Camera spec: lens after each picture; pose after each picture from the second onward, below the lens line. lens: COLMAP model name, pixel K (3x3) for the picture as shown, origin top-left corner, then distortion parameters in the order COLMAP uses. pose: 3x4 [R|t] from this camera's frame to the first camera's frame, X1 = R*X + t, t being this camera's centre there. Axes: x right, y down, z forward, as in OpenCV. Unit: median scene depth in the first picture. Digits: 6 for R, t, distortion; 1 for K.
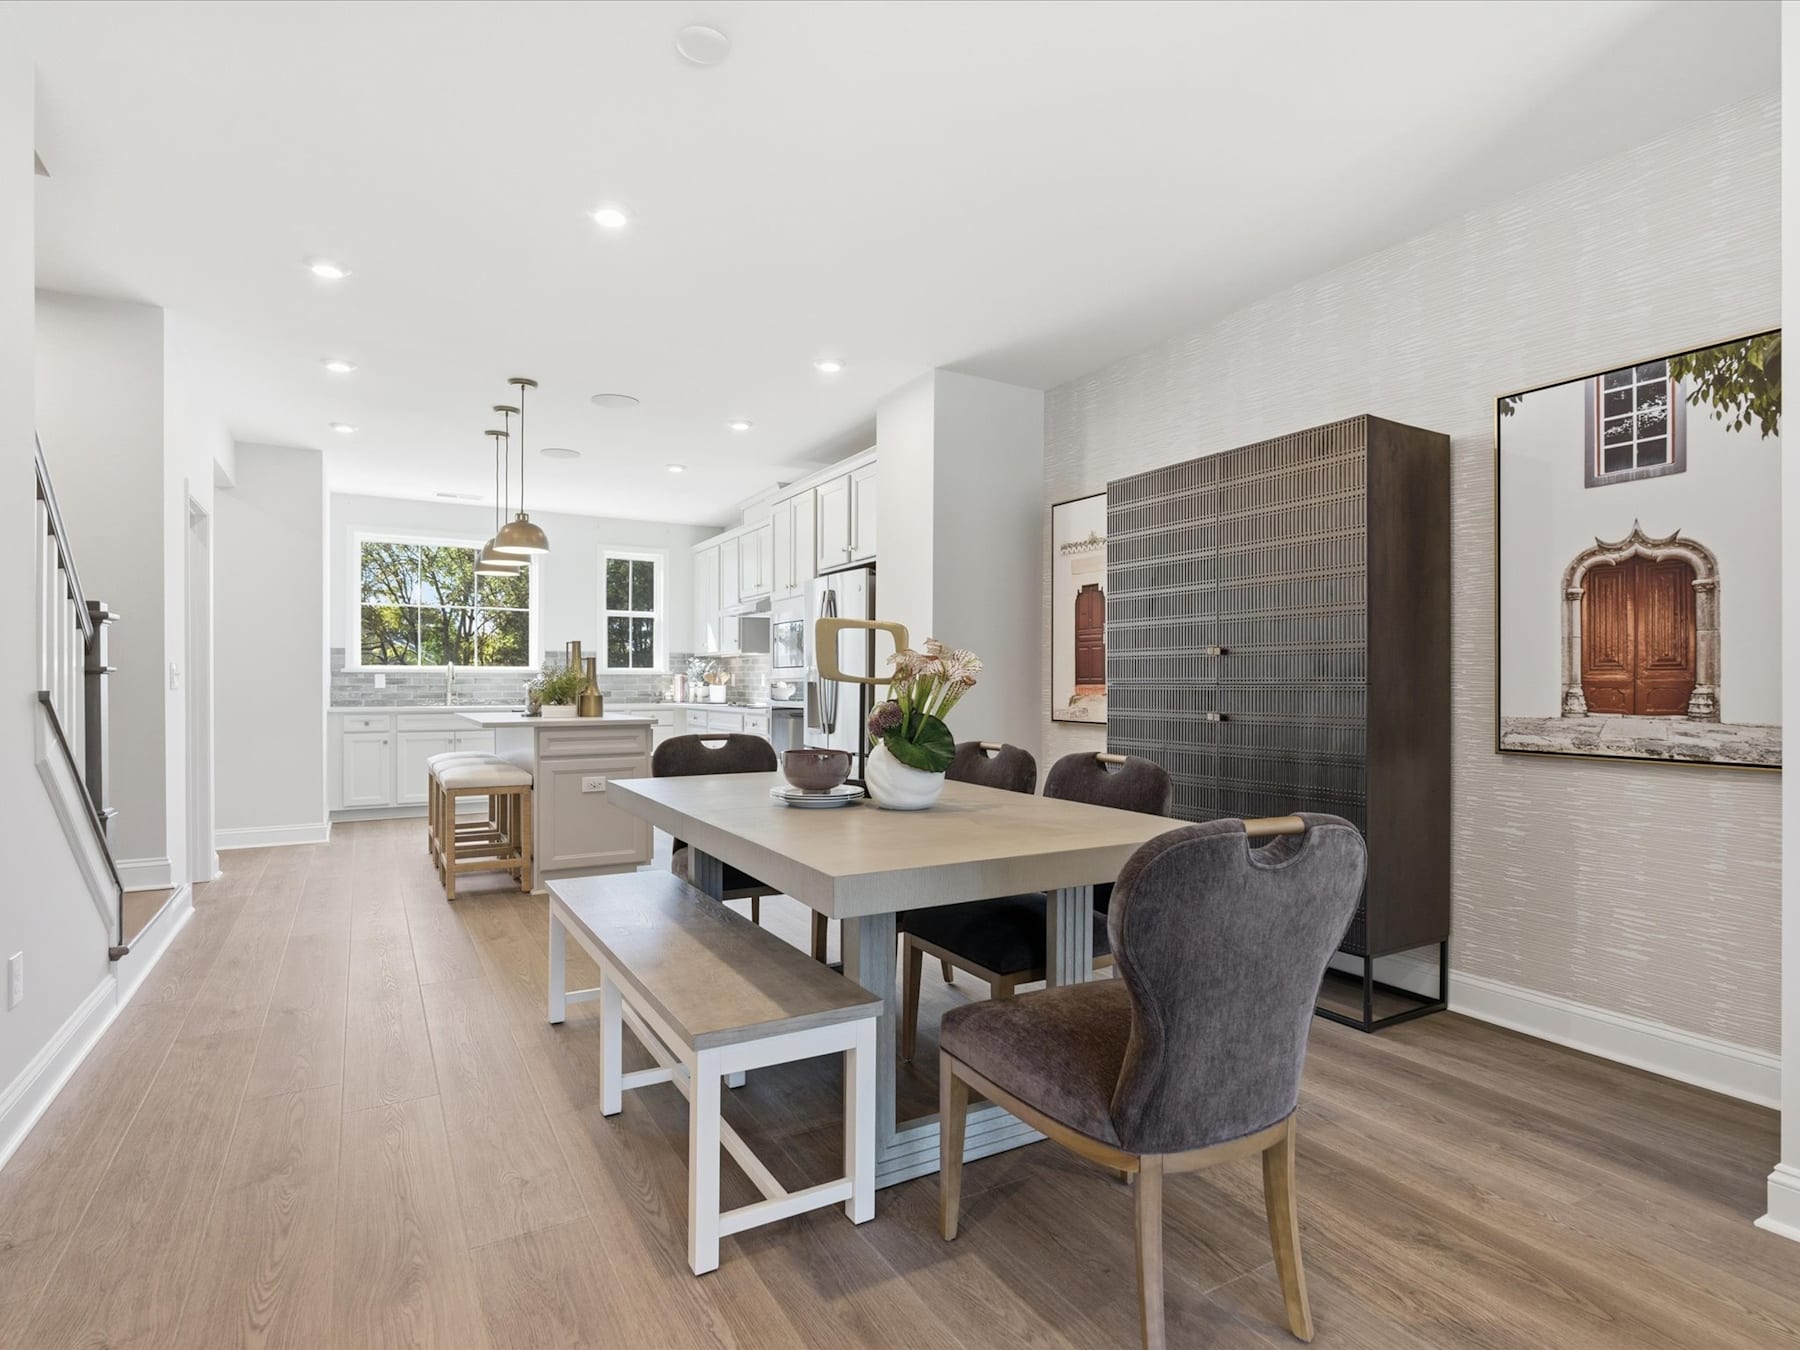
lens RADIAL K [[914.7, 0, 900.0], [0, 914.7, 675.0], [0, 0, 1]] dist [-0.000397, 0.000067]
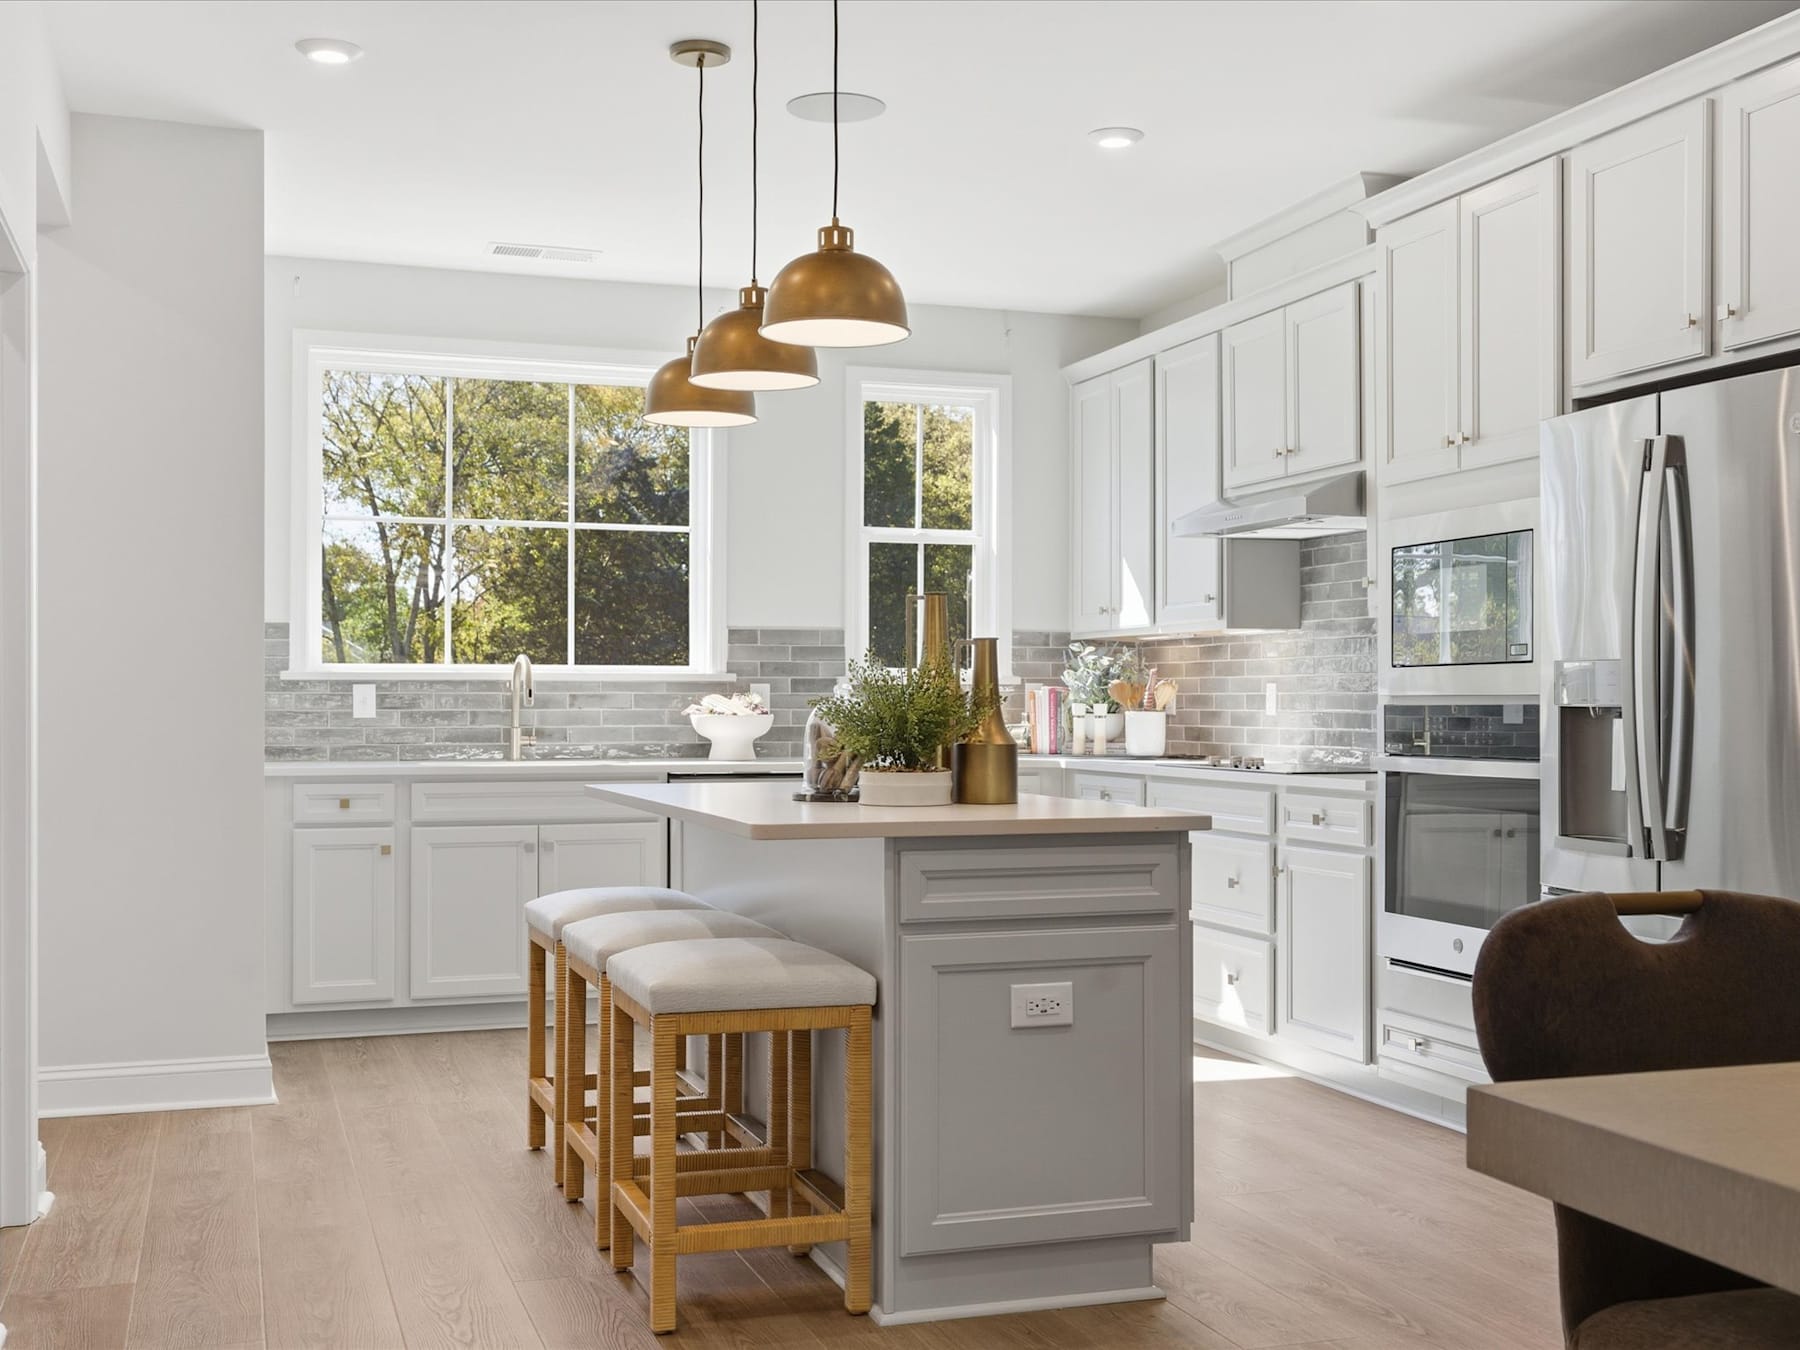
lens RADIAL K [[1976.3, 0, 949.9], [0, 1976.3, 675.6], [0, 0, 1]] dist [0.001209, 0.014511]
pose [[0.983235, -0.001506, -0.182339, -0.136218], [0.000590, 0.999987, -0.005083, -0.000201], [0.182344, 0.004890, 0.983223, 0.154321]]
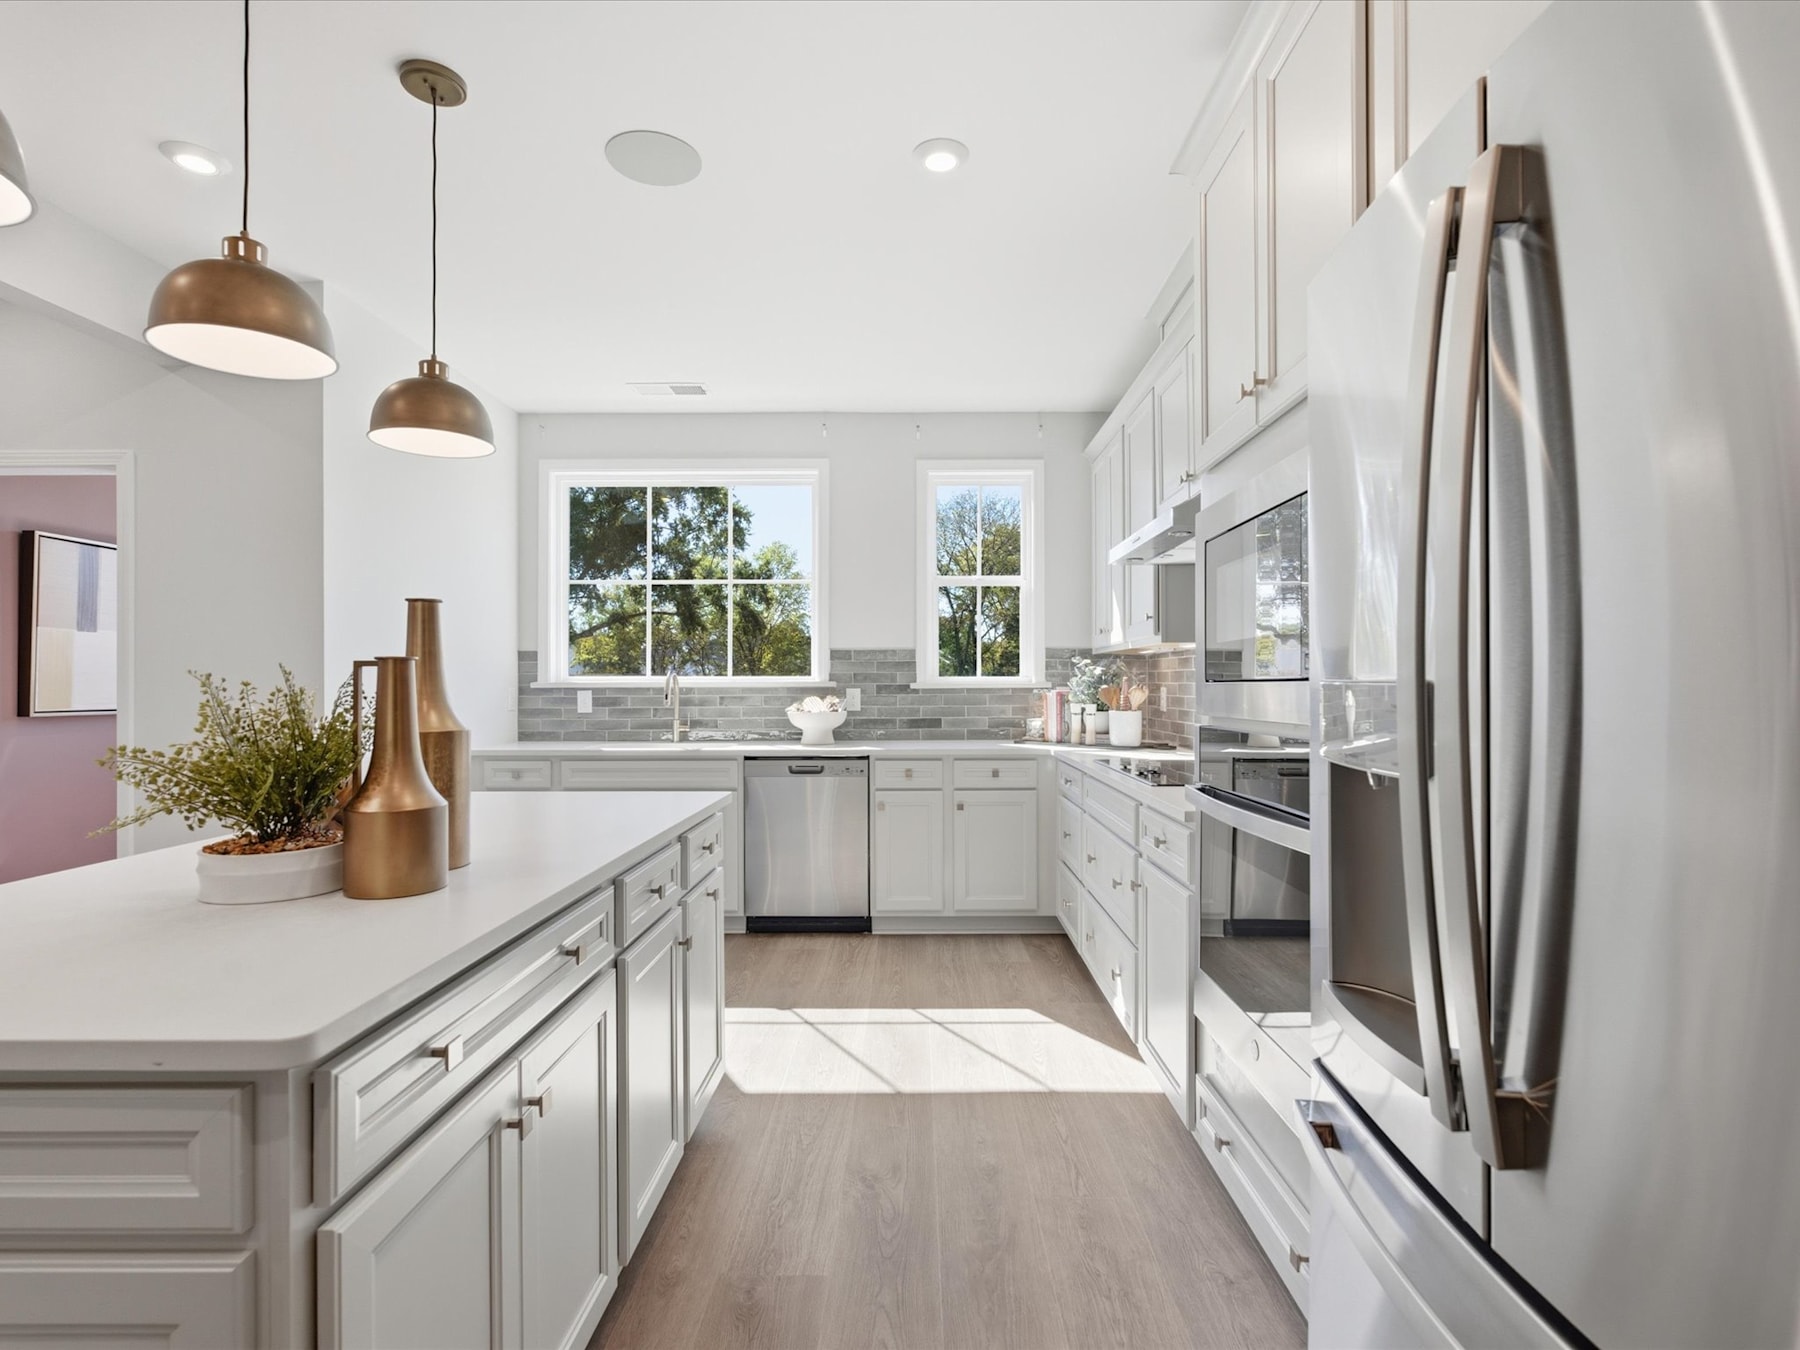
lens RADIAL K [[914.7, 0, 900.0], [0, 914.7, 675.0], [0, 0, 1]] dist [-0.000397, 0.000067]
pose [[0.862748, -0.007594, -0.505576, -0.057382], [0.006709, 0.999971, -0.003571, -0.007896], [0.505589, -0.000311, 0.862774, 0.550787]]
